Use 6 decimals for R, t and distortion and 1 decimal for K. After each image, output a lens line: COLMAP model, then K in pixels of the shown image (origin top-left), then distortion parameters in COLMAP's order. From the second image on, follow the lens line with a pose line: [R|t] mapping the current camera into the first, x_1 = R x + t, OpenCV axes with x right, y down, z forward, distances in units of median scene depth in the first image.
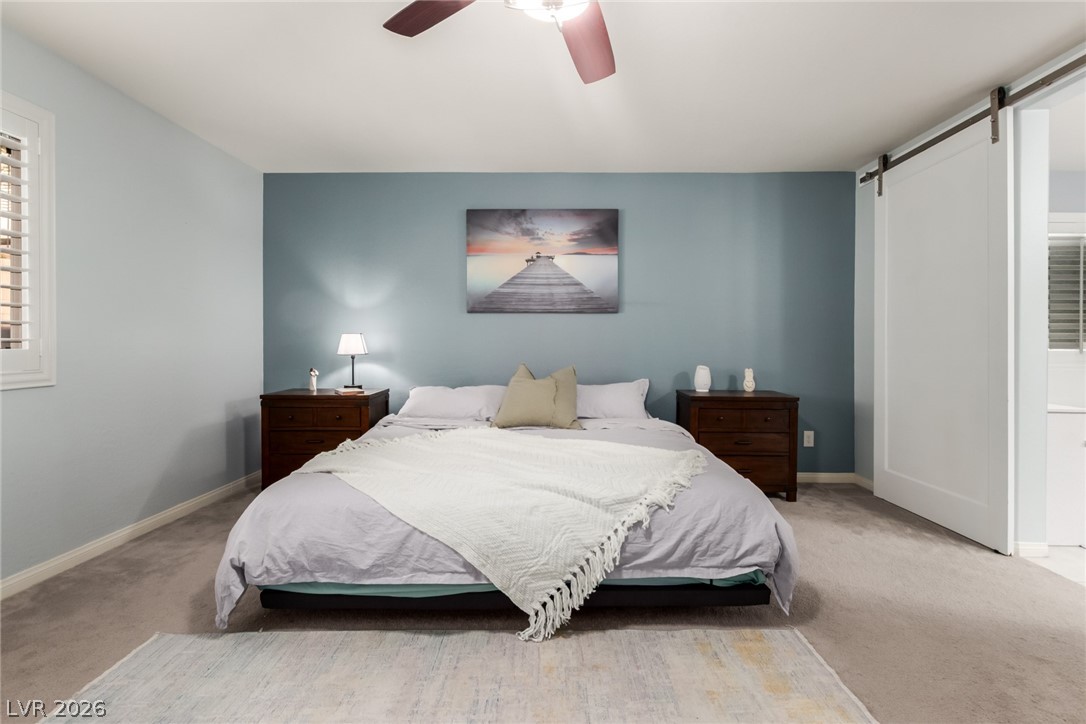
lens RADIAL K [[503.3, 0, 548.4], [0, 503.3, 345.7], [0, 0, 1]] dist [0.002041, -0.000052]
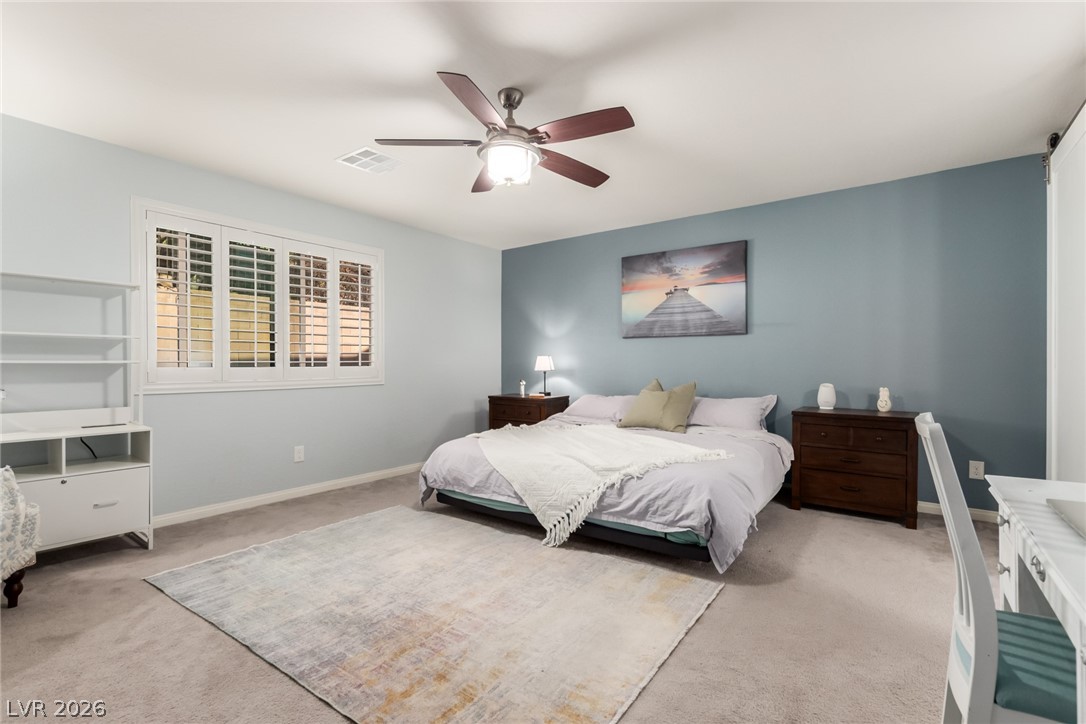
lens RADIAL K [[503.3, 0, 543.7], [0, 503.3, 363.0], [0, 0, 1]] dist [0.002041, -0.000052]
pose [[0.810372, -0.003869, -0.585903, 0.501569], [0.001745, 0.999990, -0.004189, 0.001624], [0.585913, 0.002372, 0.810371, -0.177736]]
